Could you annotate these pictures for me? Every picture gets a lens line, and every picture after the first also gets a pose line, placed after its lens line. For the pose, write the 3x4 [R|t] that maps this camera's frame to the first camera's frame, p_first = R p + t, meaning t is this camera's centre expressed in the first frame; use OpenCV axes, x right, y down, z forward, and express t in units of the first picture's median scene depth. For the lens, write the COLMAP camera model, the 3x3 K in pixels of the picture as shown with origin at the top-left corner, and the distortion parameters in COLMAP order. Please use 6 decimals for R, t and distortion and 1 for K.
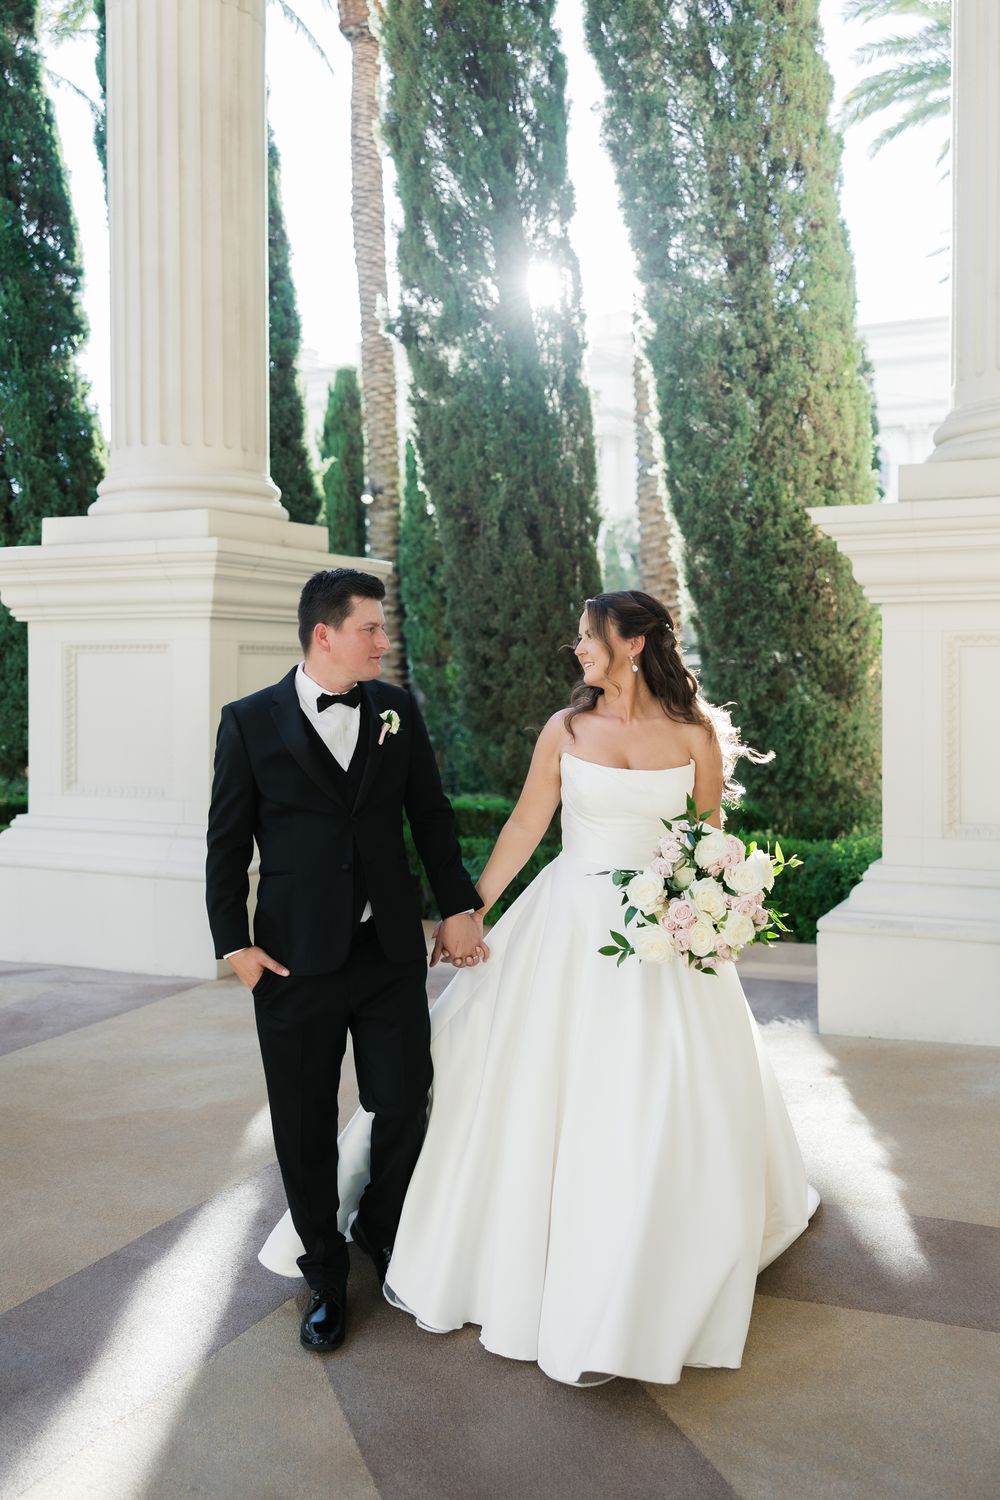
lens RADIAL K [[1600.8, 0, 496.4], [0, 1600.8, 709.0], [0, 0, 1]] dist [0.005613, -0.011433]
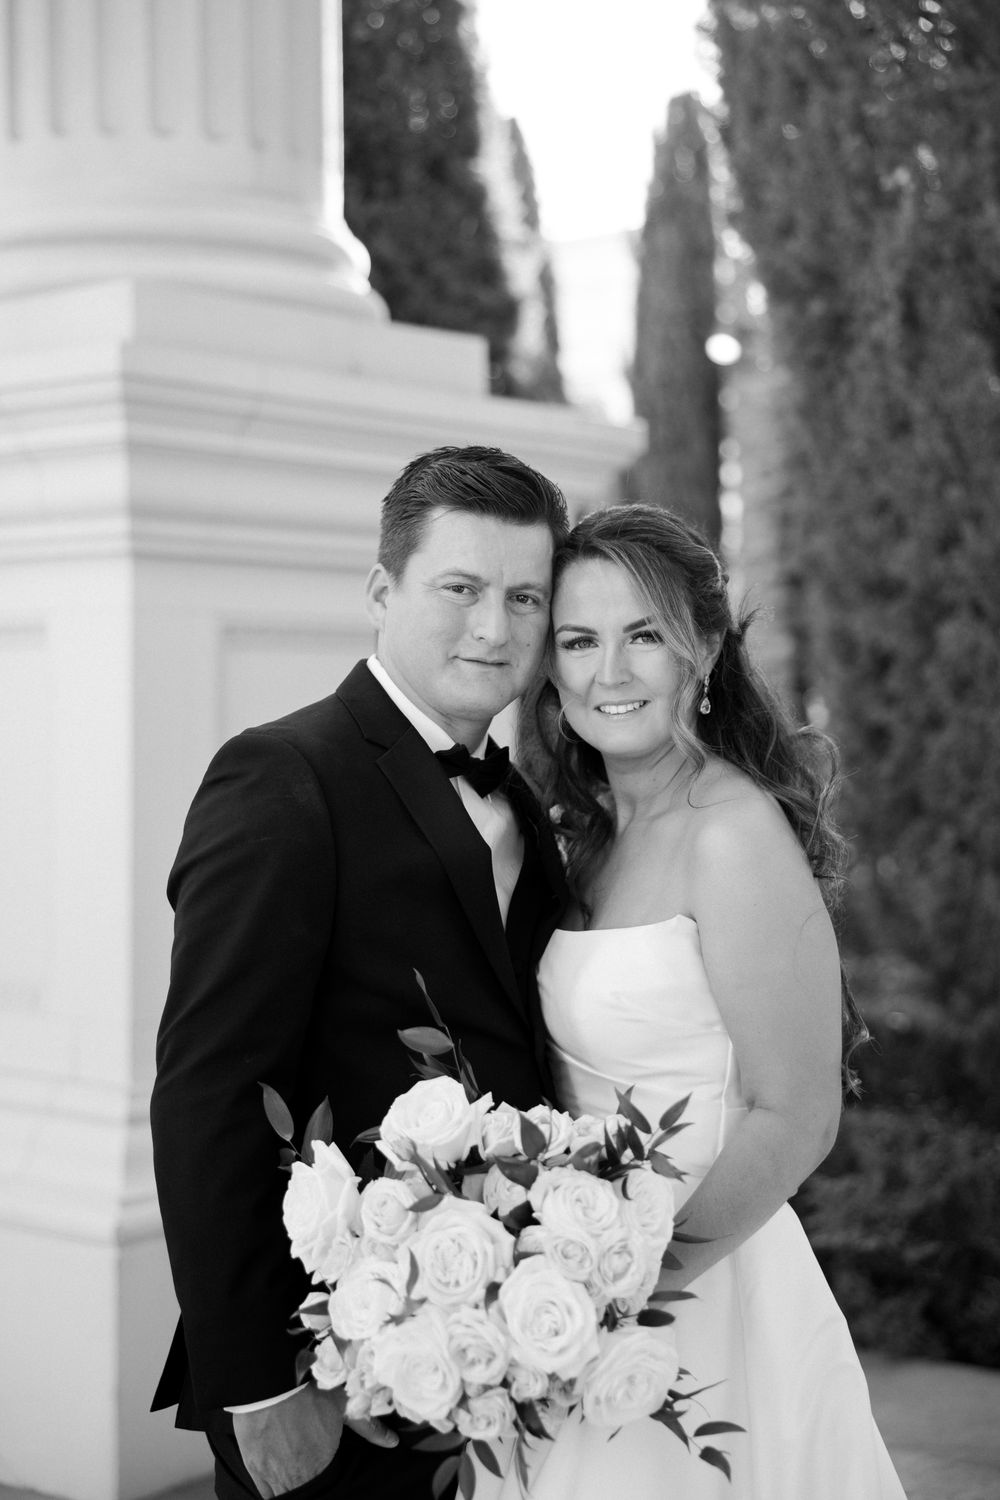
lens RADIAL K [[2304.9, 0, 540.2], [0, 2304.9, 672.4], [0, 0, 1]] dist [0.094887, 0.061940]
pose [[0.970622, -0.009688, -0.240415, 0.049959], [0.000368, 0.999248, -0.038778, -0.005501], [0.240610, 0.037550, 0.969895, 0.437063]]
